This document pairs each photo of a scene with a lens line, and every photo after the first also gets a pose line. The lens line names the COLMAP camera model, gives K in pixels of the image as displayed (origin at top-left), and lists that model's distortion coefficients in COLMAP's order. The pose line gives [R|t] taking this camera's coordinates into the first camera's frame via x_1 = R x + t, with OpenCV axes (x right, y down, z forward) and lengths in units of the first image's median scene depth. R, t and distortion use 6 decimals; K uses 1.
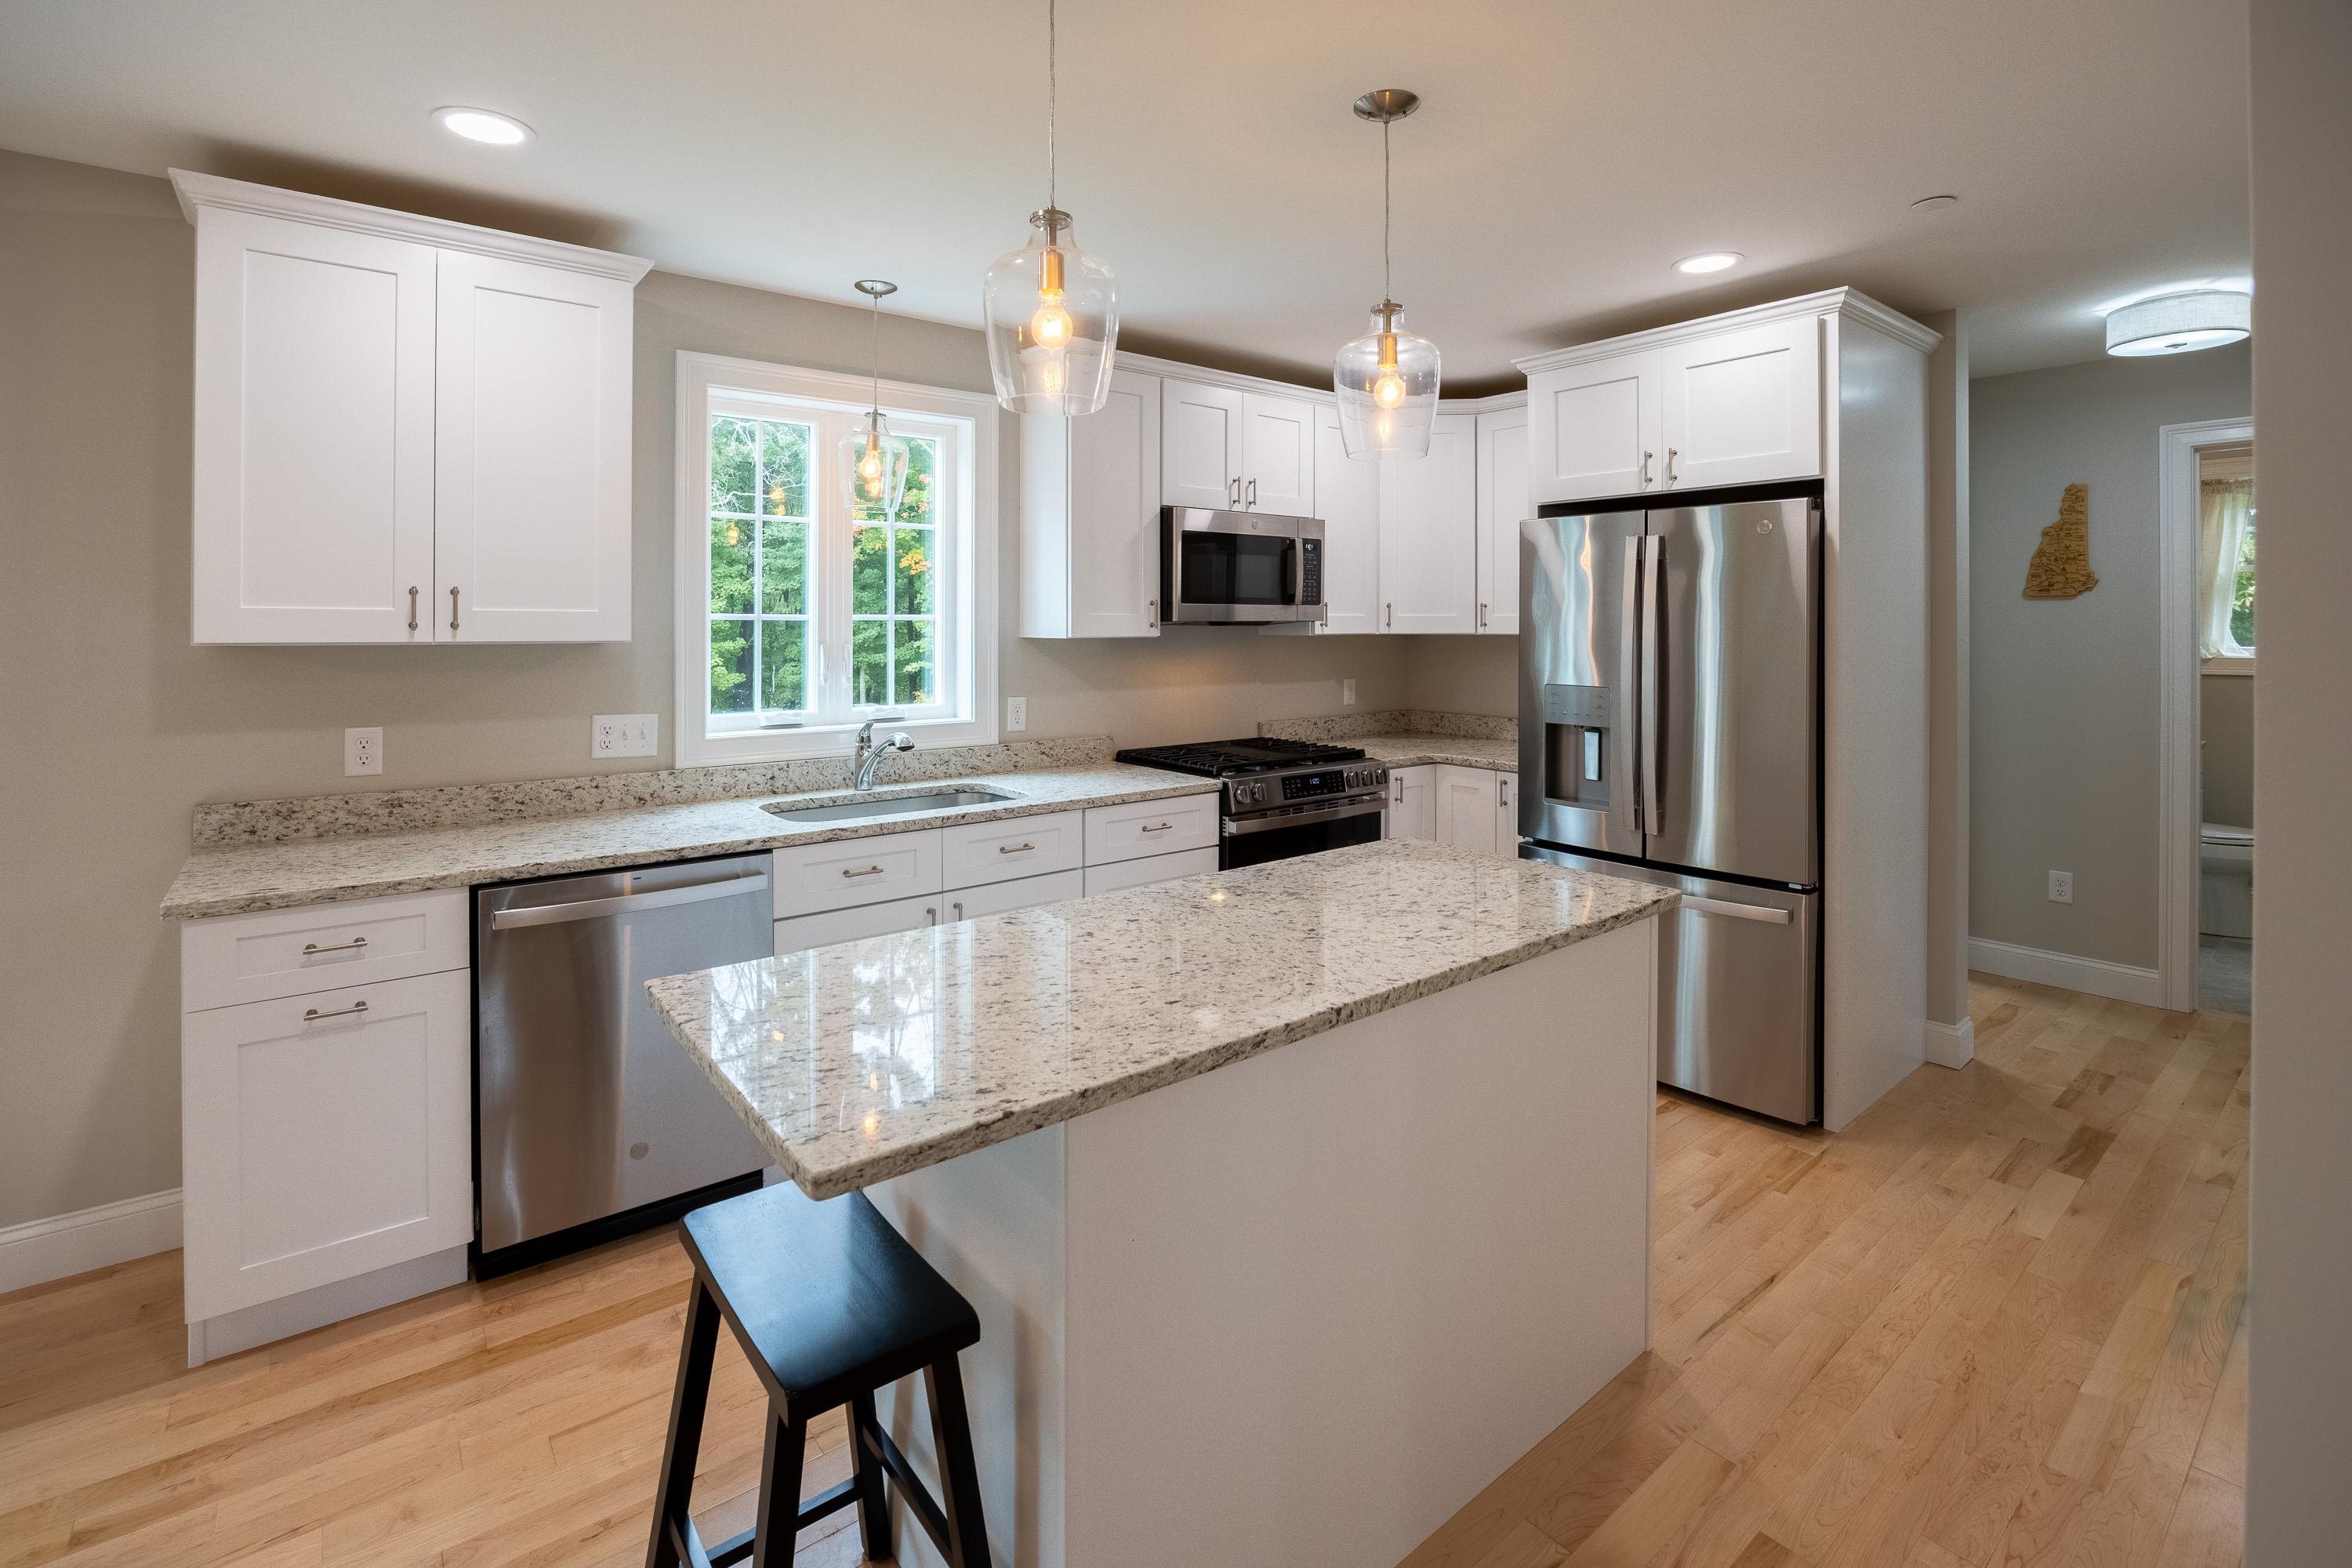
lens RADIAL K [[1057.7, 0, 1173.2], [0, 1057.7, 634.6], [0, 0, 1]] dist [-0.017919, 0.000977]
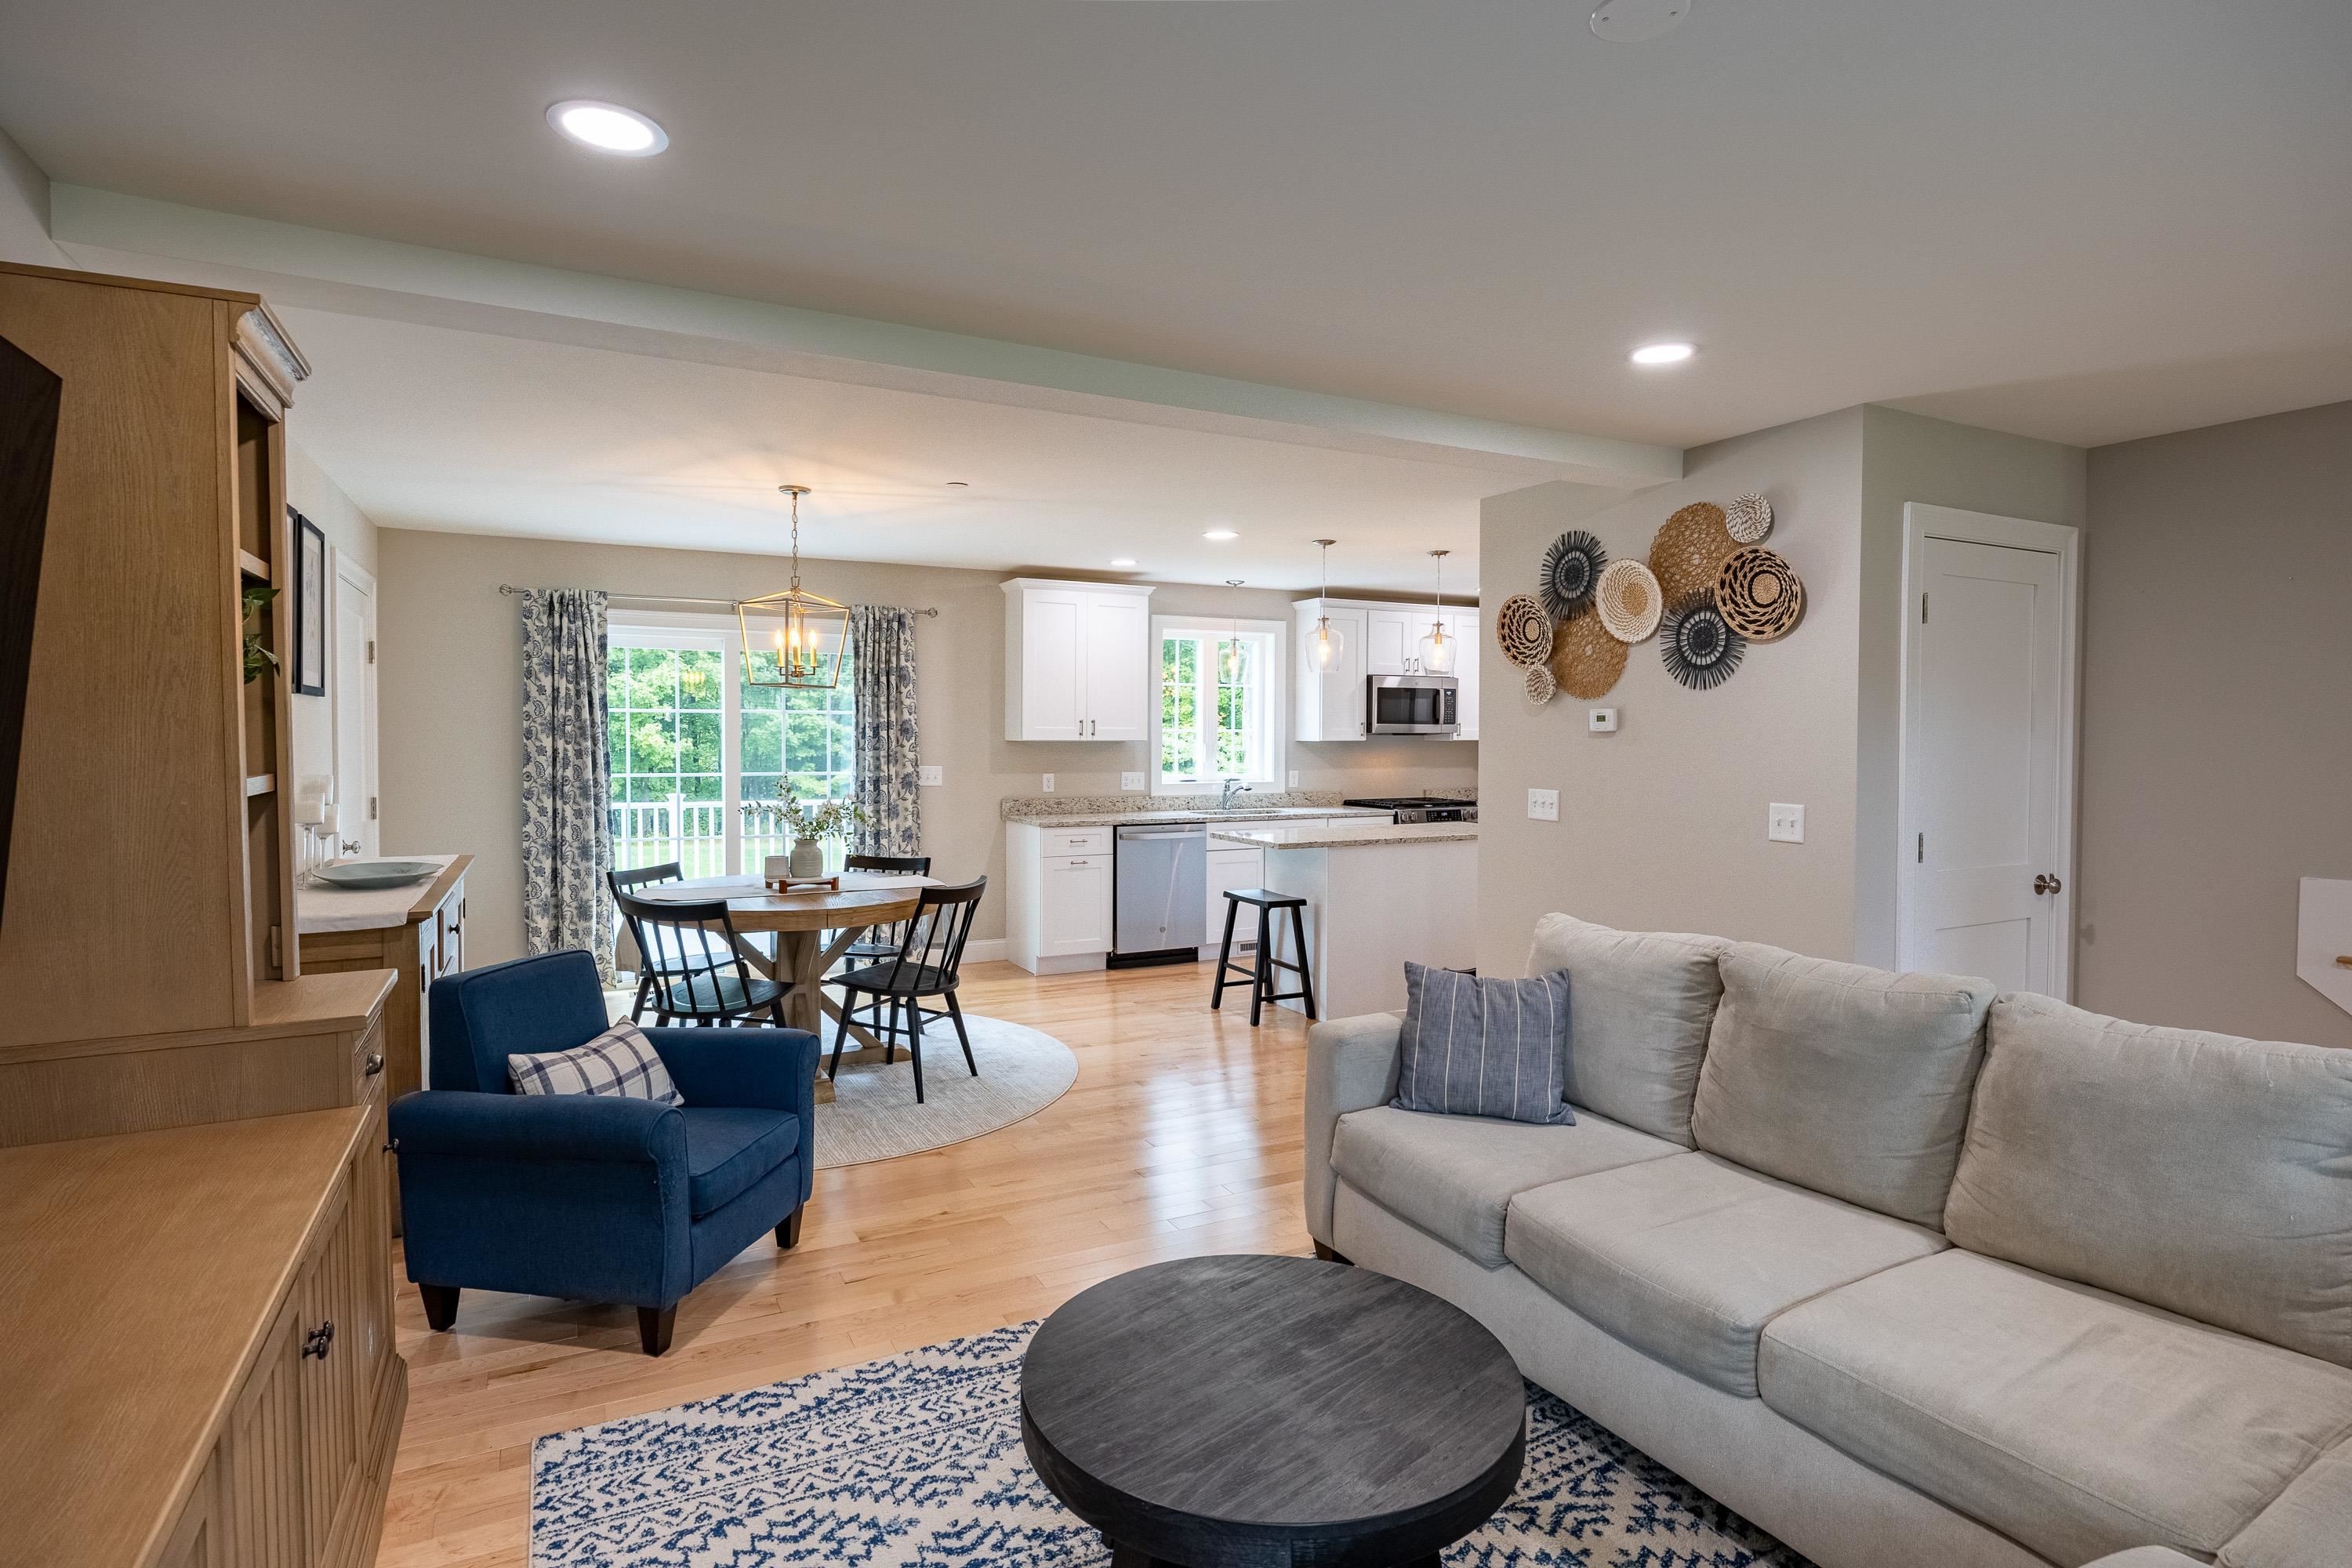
lens RADIAL K [[1190.7, 0, 1185.7], [0, 1190.7, 774.4], [0, 0, 1]] dist [-0.007472, -0.001077]
pose [[0.981145, 0.007978, -0.193106, 0.108628], [-0.003341, 0.999698, 0.024326, 0.015320], [0.193242, -0.023222, 0.980876, -1.568755]]
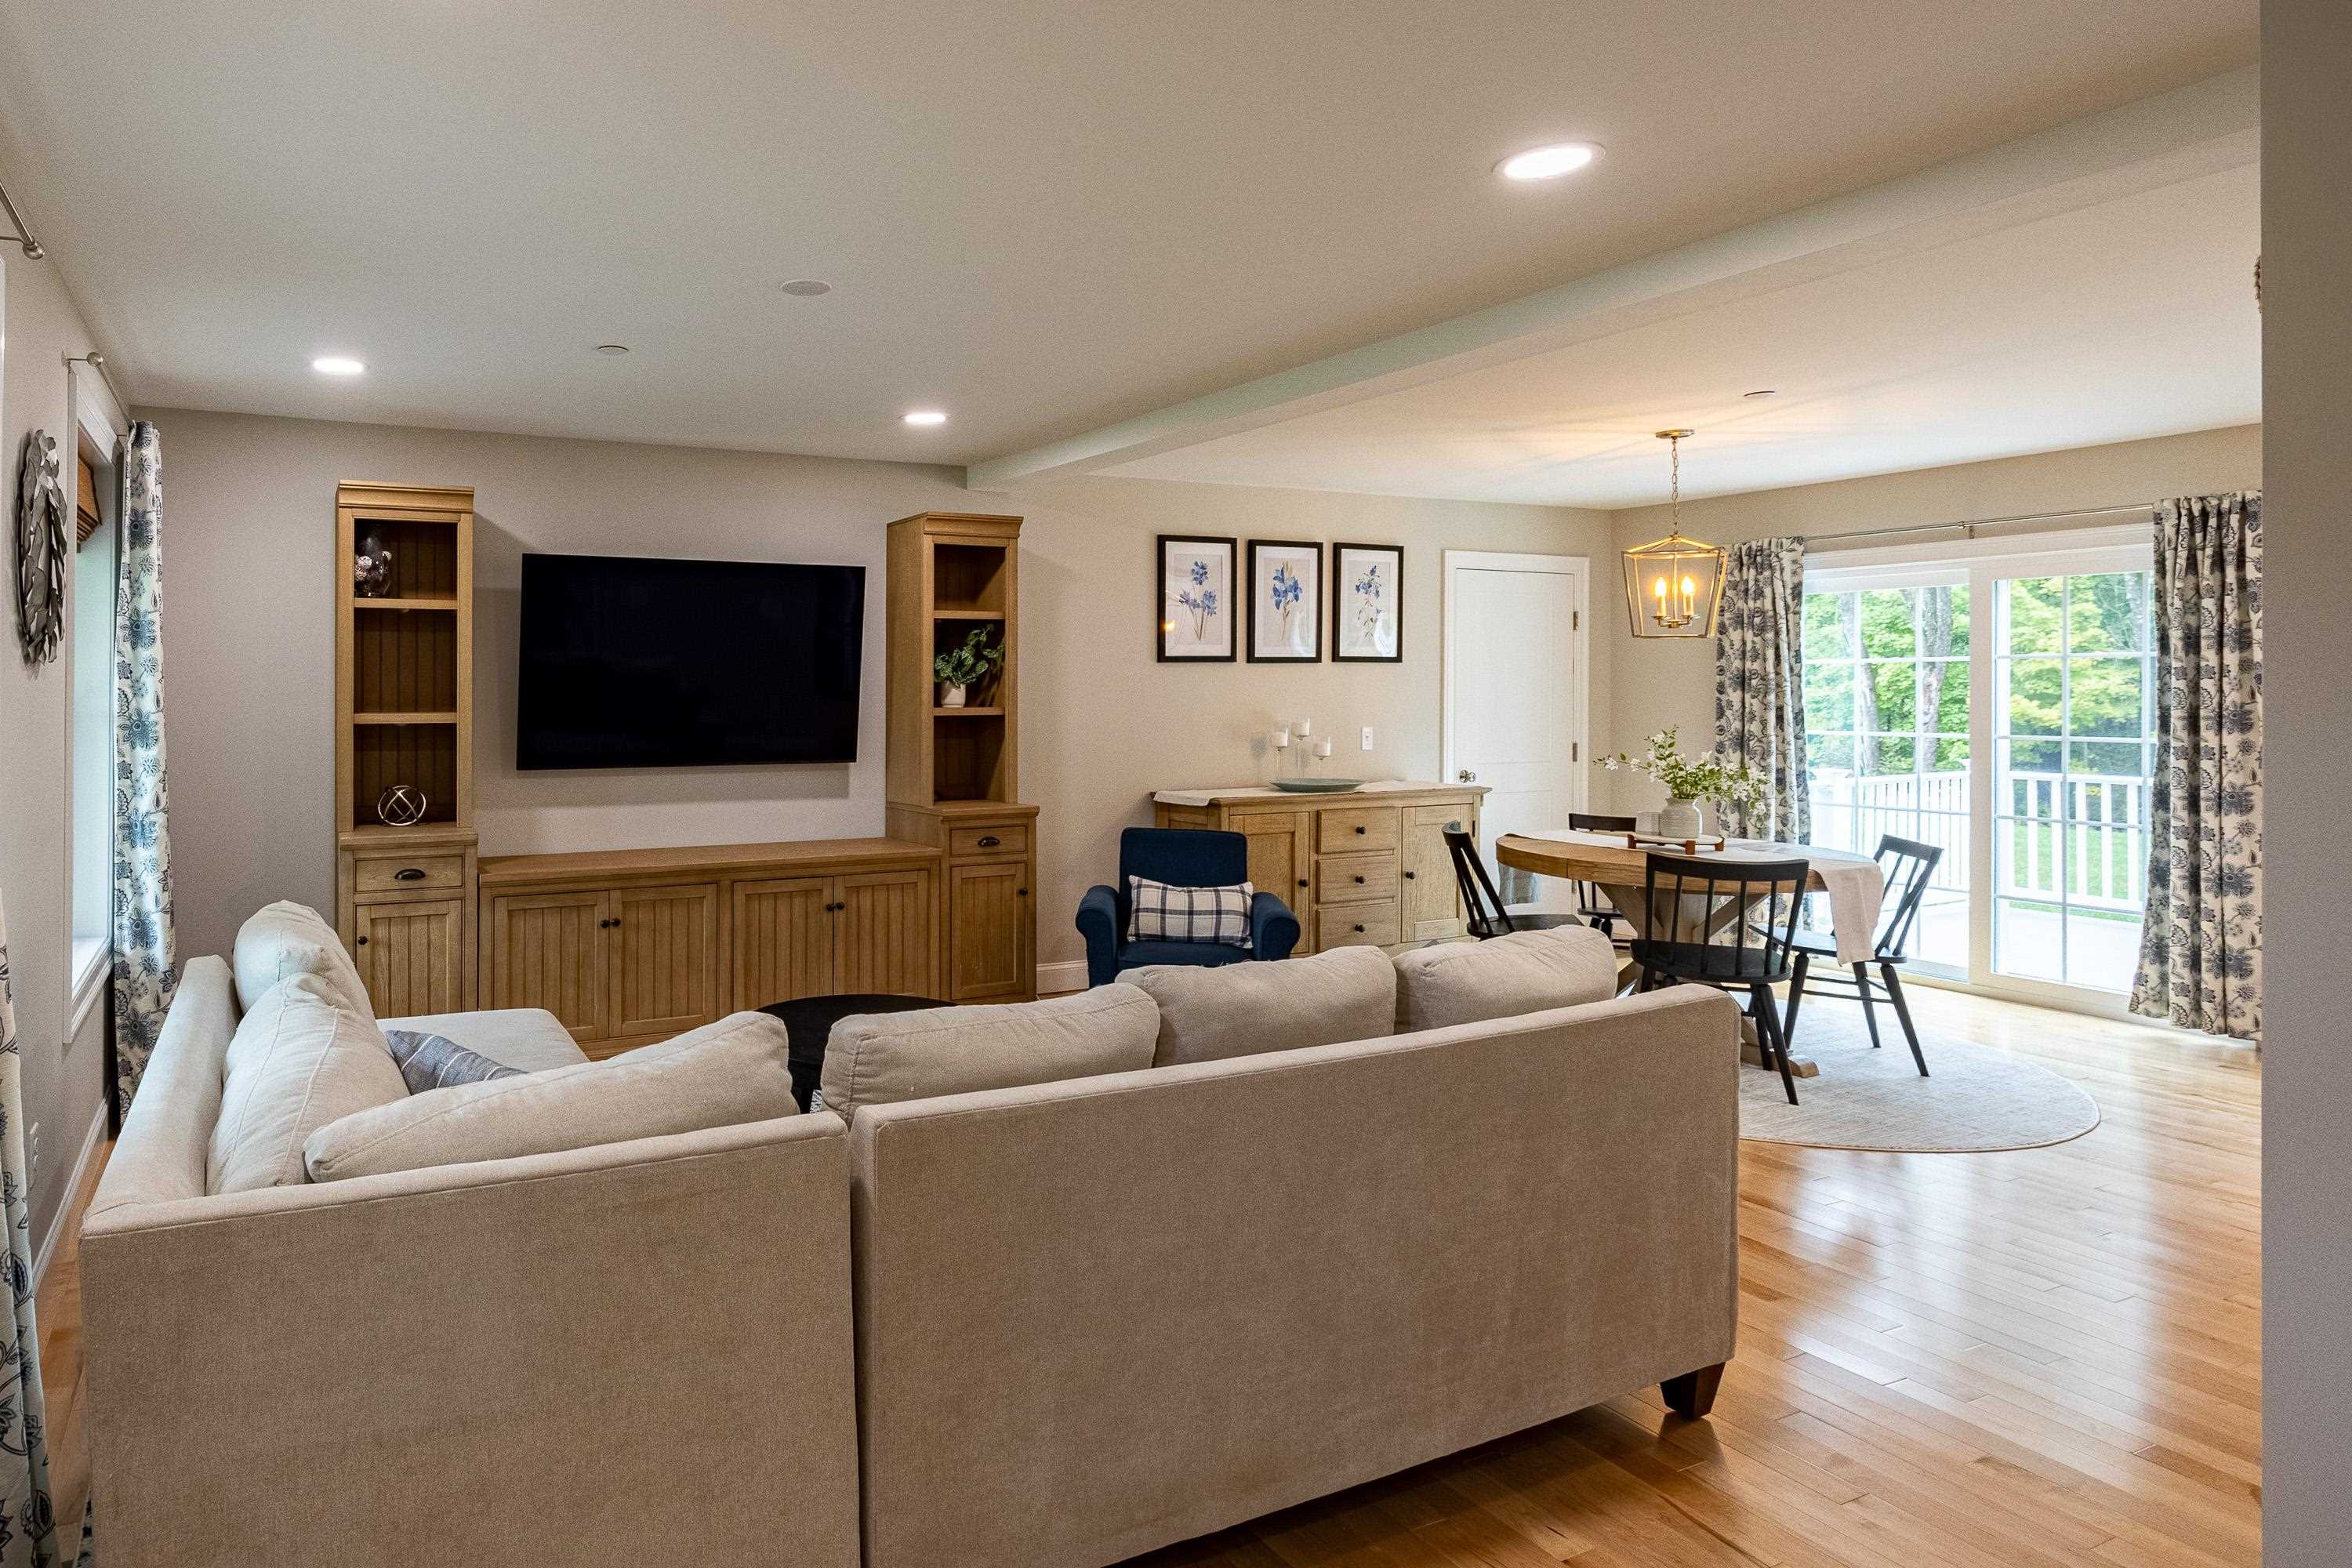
lens RADIAL K [[1259.0, 0, 796.9], [0, 1259.0, 698.8], [0, 0, 1]] dist [0.002452, -0.001291]
pose [[-0.289014, 0.003827, -0.957317, 1.190898], [-0.004757, 0.999974, 0.005433, 0.013556], [0.957313, 0.006124, -0.288988, -0.687247]]
